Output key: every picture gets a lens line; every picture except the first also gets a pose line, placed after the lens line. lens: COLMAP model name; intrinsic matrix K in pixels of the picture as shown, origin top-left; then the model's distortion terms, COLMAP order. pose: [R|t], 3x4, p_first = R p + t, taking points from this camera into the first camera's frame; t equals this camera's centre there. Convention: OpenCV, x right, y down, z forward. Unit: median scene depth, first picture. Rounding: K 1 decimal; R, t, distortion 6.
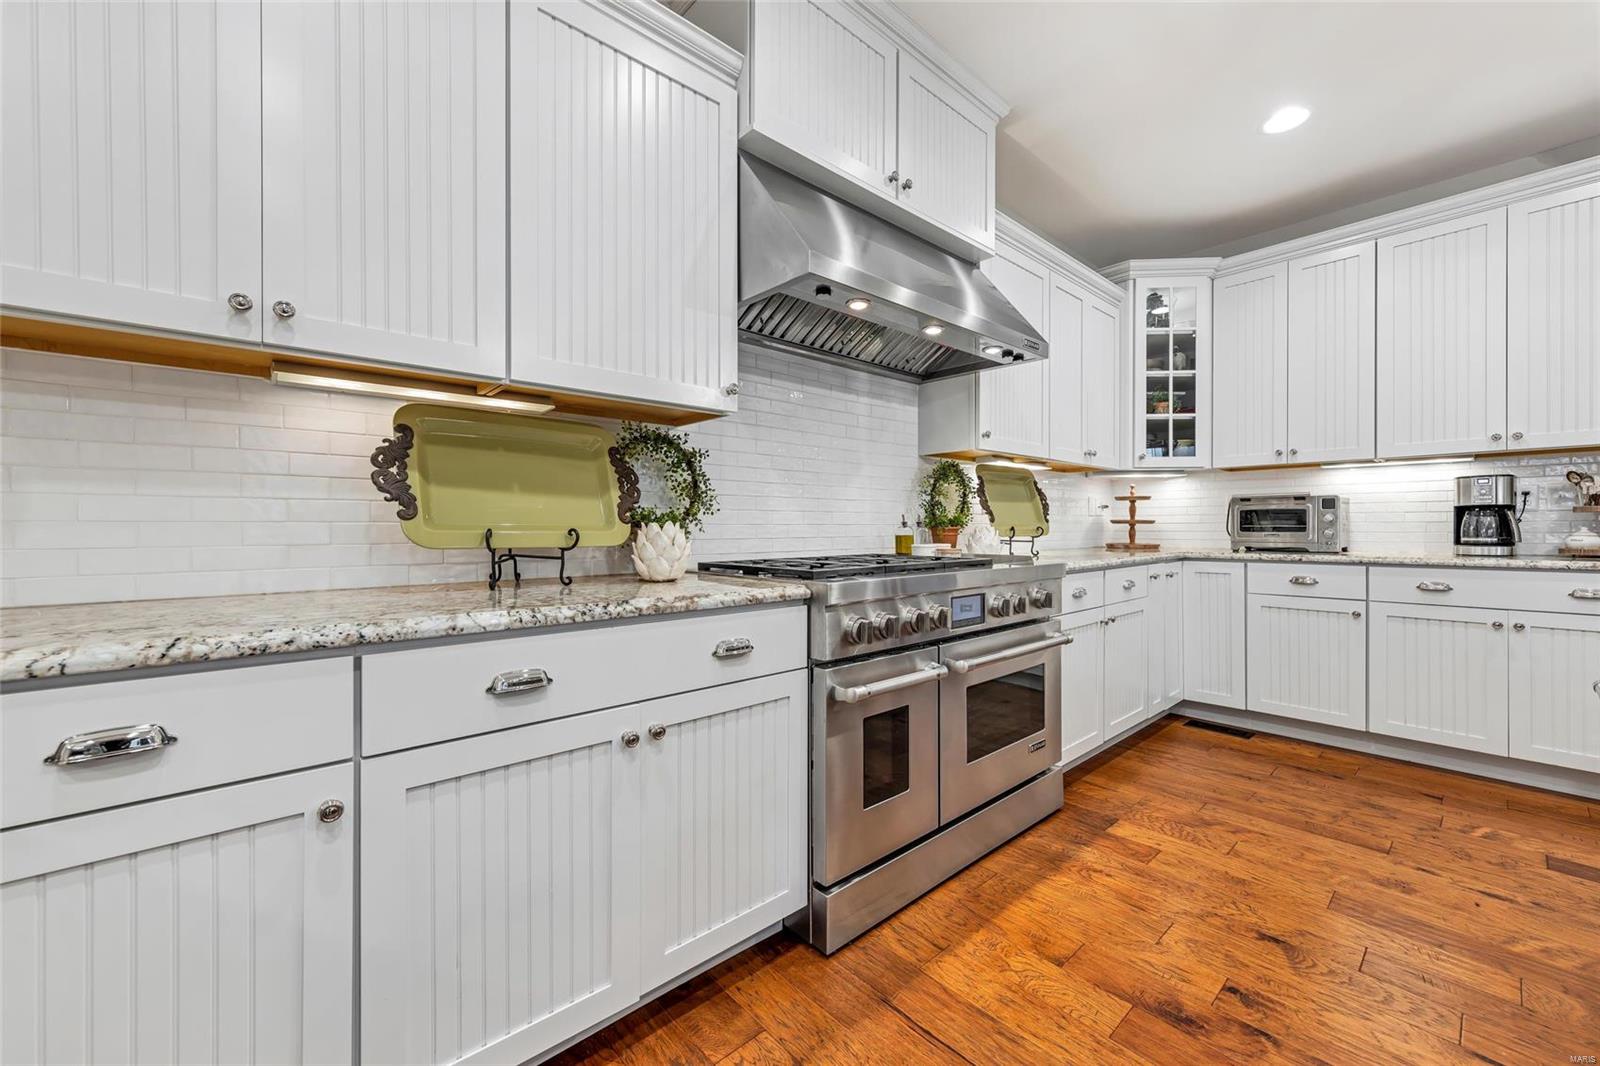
lens RADIAL K [[625.8, 0, 800.0], [0, 625.8, 533.0], [0, 0, 1]] dist [0.001379, 0.000074]
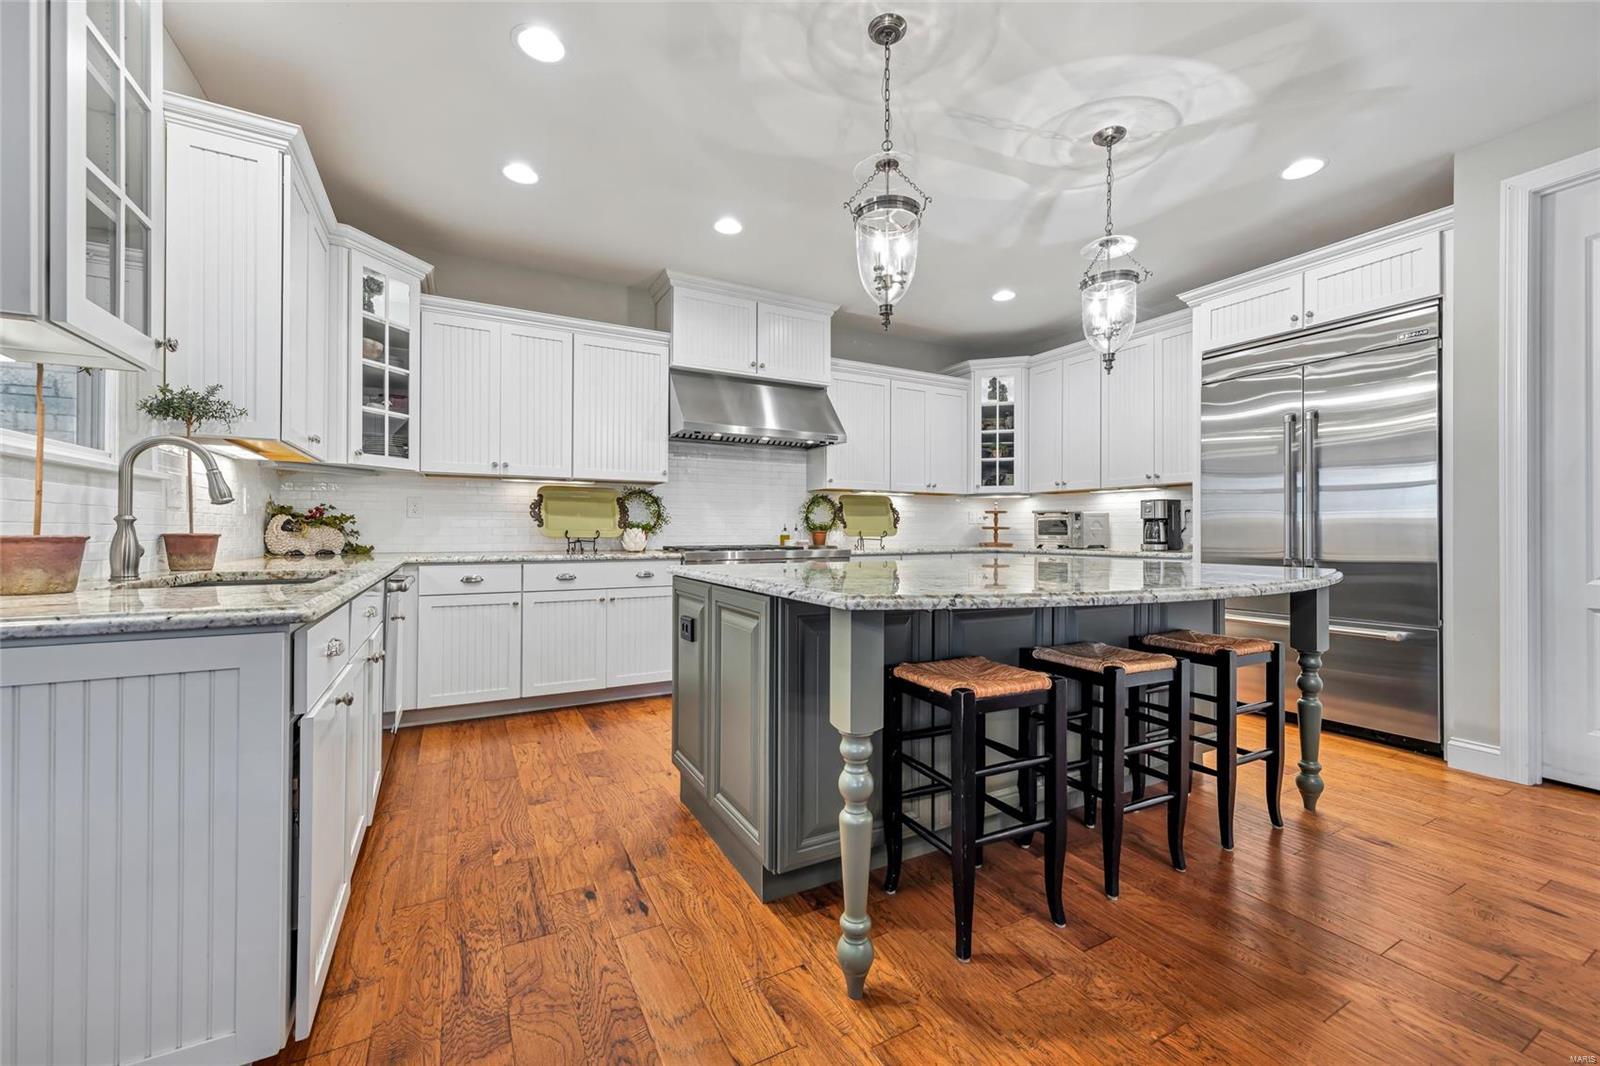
lens RADIAL K [[625.8, 0, 800.0], [0, 625.8, 533.0], [0, 0, 1]] dist [0.001379, 0.000074]
pose [[0.972739, 0.004245, -0.231864, 0.995801], [-0.005855, 0.999963, -0.006257, 0.013922], [0.231829, 0.007444, 0.972728, -1.265763]]
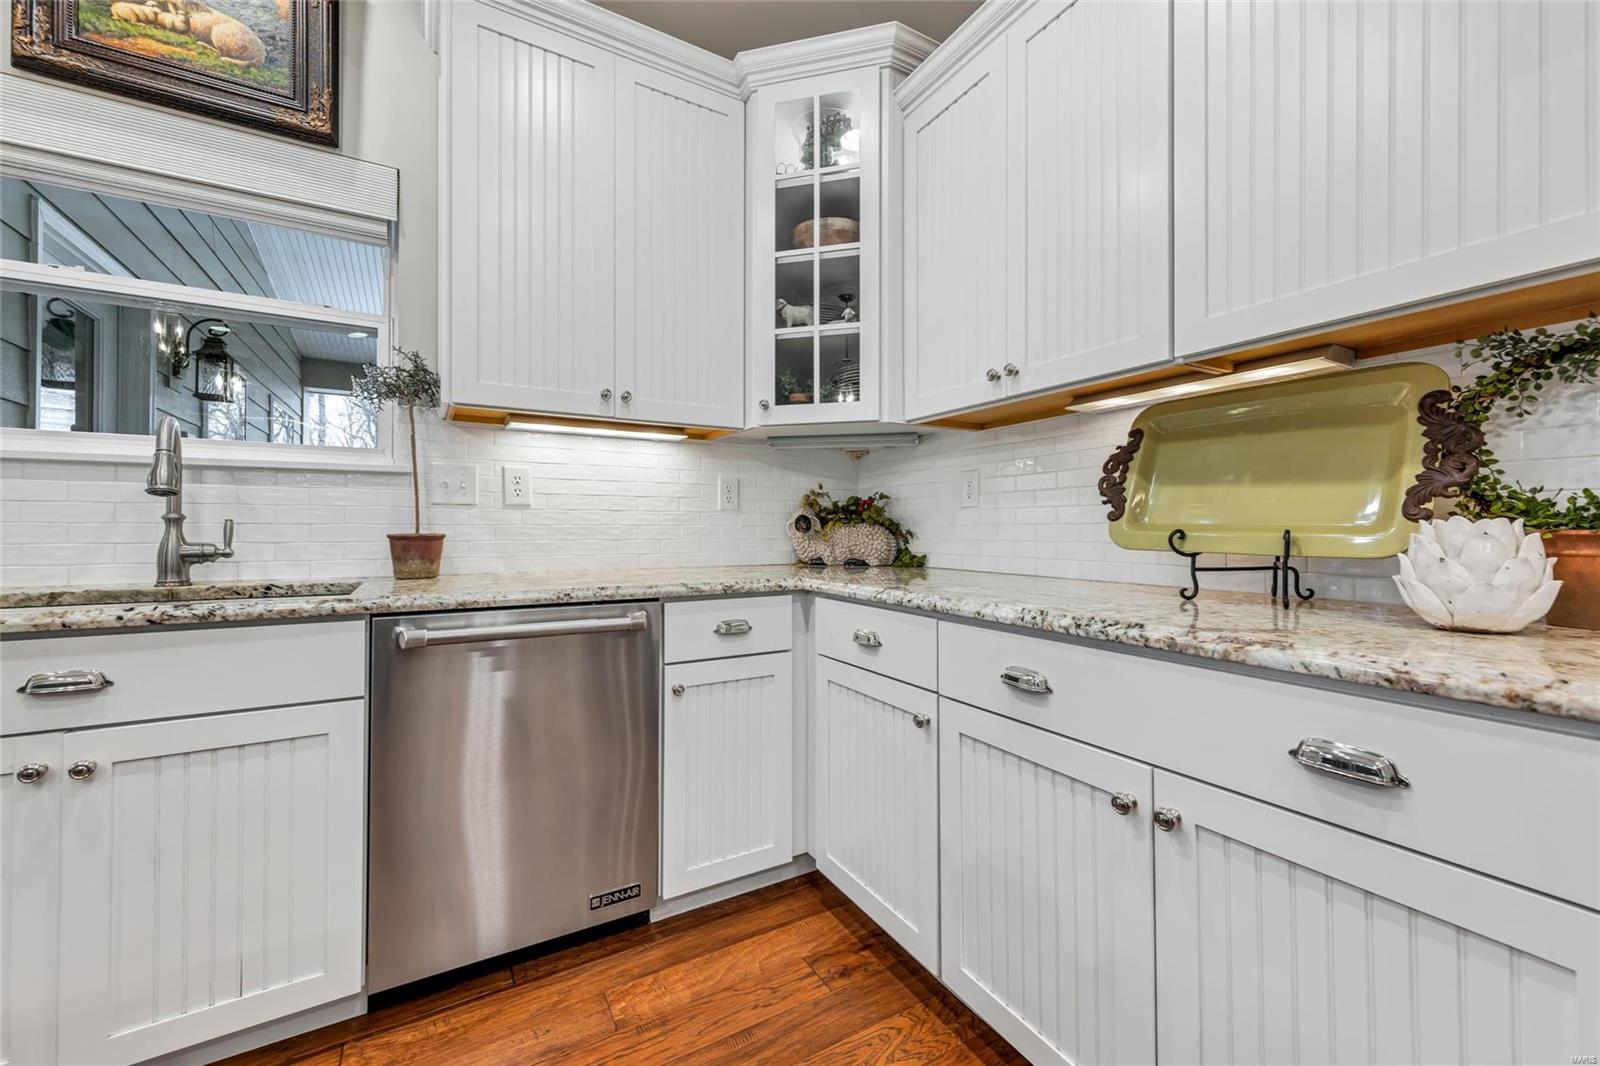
lens RADIAL K [[633.6, 0, 800.7], [0, 633.6, 521.0], [0, 0, 1]] dist [0.001229, 0.000030]
pose [[-0.205652, -0.012103, -0.978550, 0.418699], [-0.010364, 0.999894, -0.010189, -0.003624], [0.978570, 0.008046, -0.205756, 0.559064]]
